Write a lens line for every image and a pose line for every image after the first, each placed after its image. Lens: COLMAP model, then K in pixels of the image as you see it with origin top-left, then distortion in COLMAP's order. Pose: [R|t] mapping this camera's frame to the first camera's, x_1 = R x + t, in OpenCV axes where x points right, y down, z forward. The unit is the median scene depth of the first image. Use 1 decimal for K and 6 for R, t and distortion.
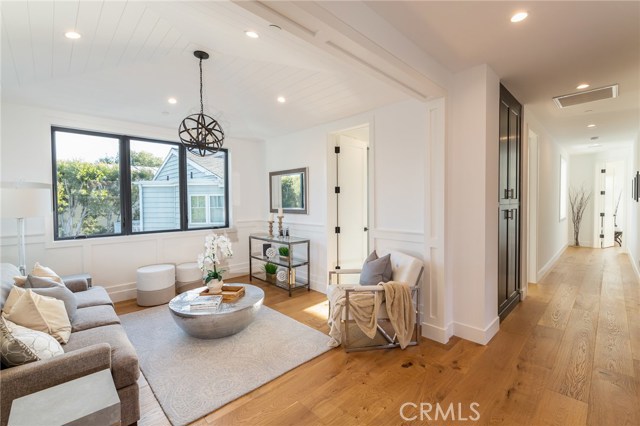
lens RADIAL K [[275.8, 0, 320.2], [0, 275.8, 208.9], [0, 0, 1]] dist [-0.000649, -0.000123]
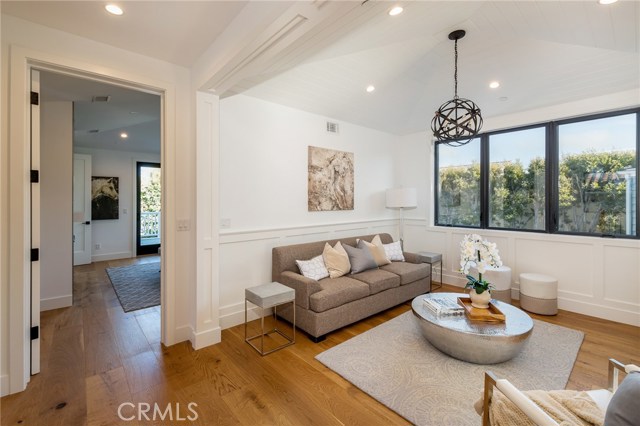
lens RADIAL K [[280.5, 0, 319.3], [0, 280.5, 198.8], [0, 0, 1]] dist [0.000052, -0.000014]
pose [[-0.043605, 0.003839, -0.999041, 0.422288], [-0.022064, 0.999745, 0.004805, -0.010620], [0.998805, 0.022253, -0.043509, 0.493562]]
